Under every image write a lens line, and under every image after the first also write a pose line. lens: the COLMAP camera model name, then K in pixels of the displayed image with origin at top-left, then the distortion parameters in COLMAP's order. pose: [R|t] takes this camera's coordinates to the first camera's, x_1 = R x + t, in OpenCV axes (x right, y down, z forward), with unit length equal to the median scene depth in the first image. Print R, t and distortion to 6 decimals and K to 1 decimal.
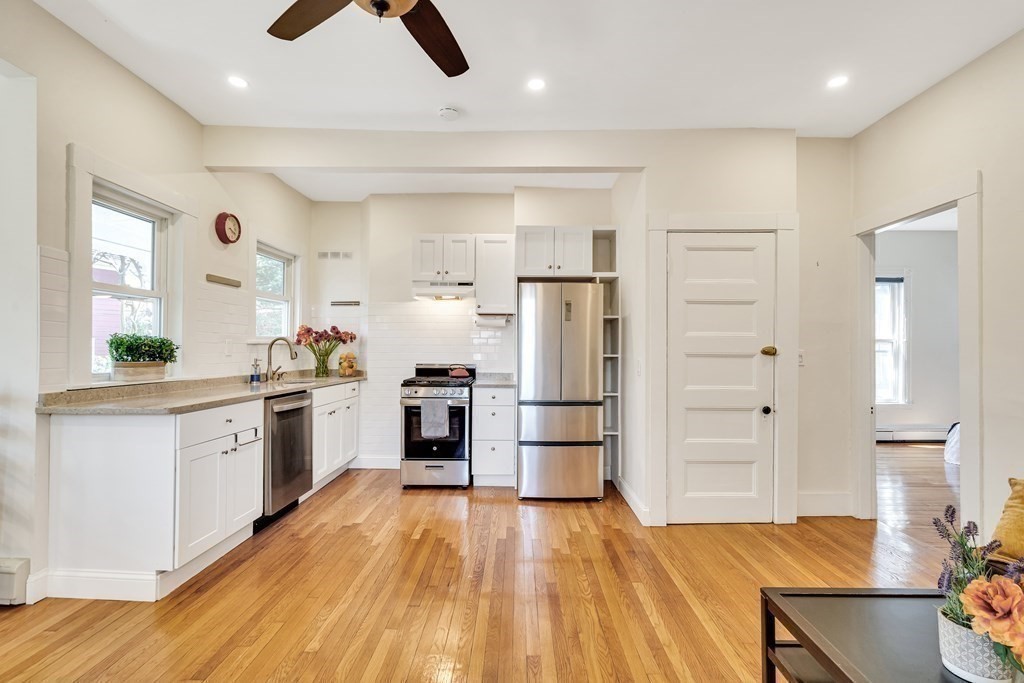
lens RADIAL K [[475.5, 0, 513.7], [0, 475.5, 341.0], [0, 0, 1]] dist [0.000086, 0.000661]
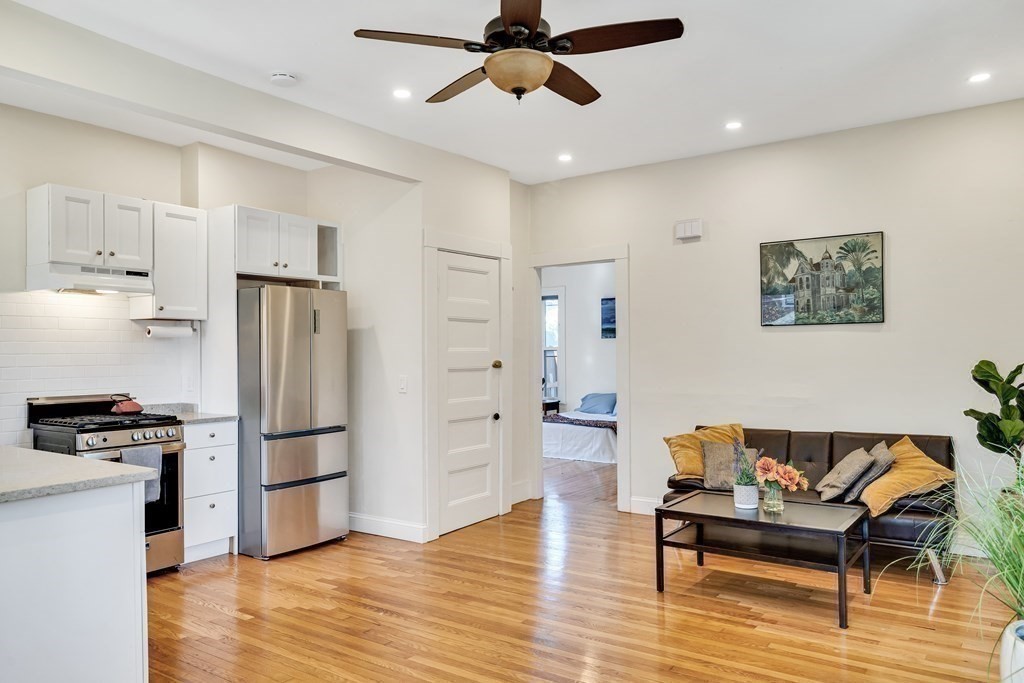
lens RADIAL K [[721.0, 0, 511.0], [0, 721.0, 351.0], [0, 0, 1]] dist [0.002370, 0.002229]
pose [[0.573348, -0.007788, 0.819275, -0.690913], [0.000863, 0.999960, 0.008901, -0.021270], [-0.819311, -0.004397, 0.573332, -0.012377]]
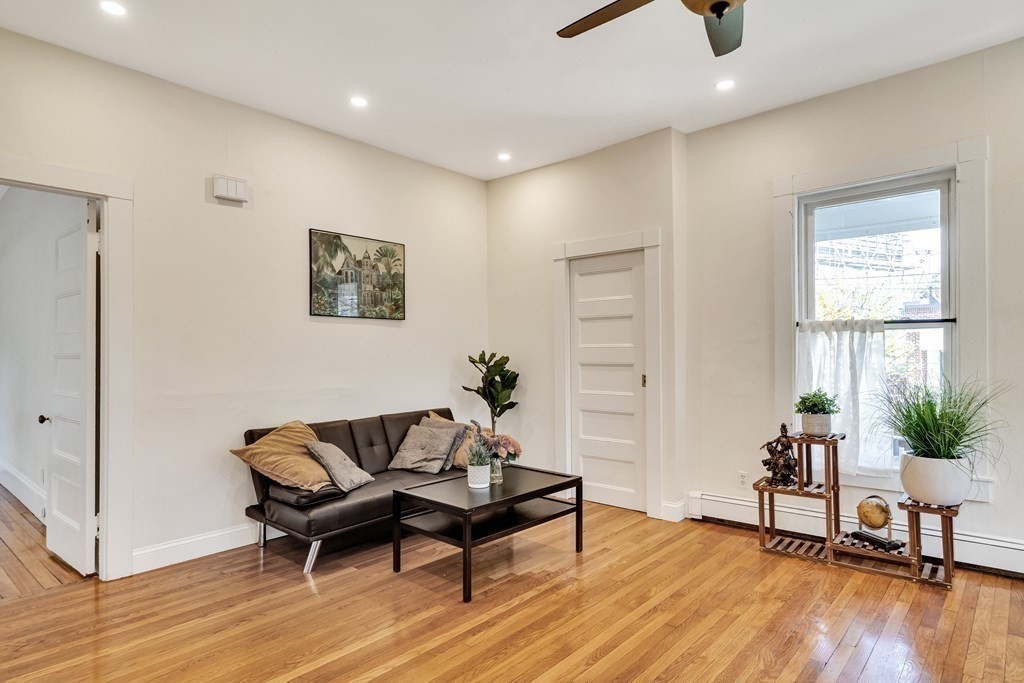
lens RADIAL K [[568.4, 0, 512.7], [0, 568.4, 350.8], [0, 0, 1]] dist [-0.000210, 0.000782]
pose [[-0.751754, 0.005762, 0.659418, -0.283510], [-0.005803, 0.999865, -0.015353, 0.018987], [-0.659418, -0.015368, -0.751619, 0.844296]]
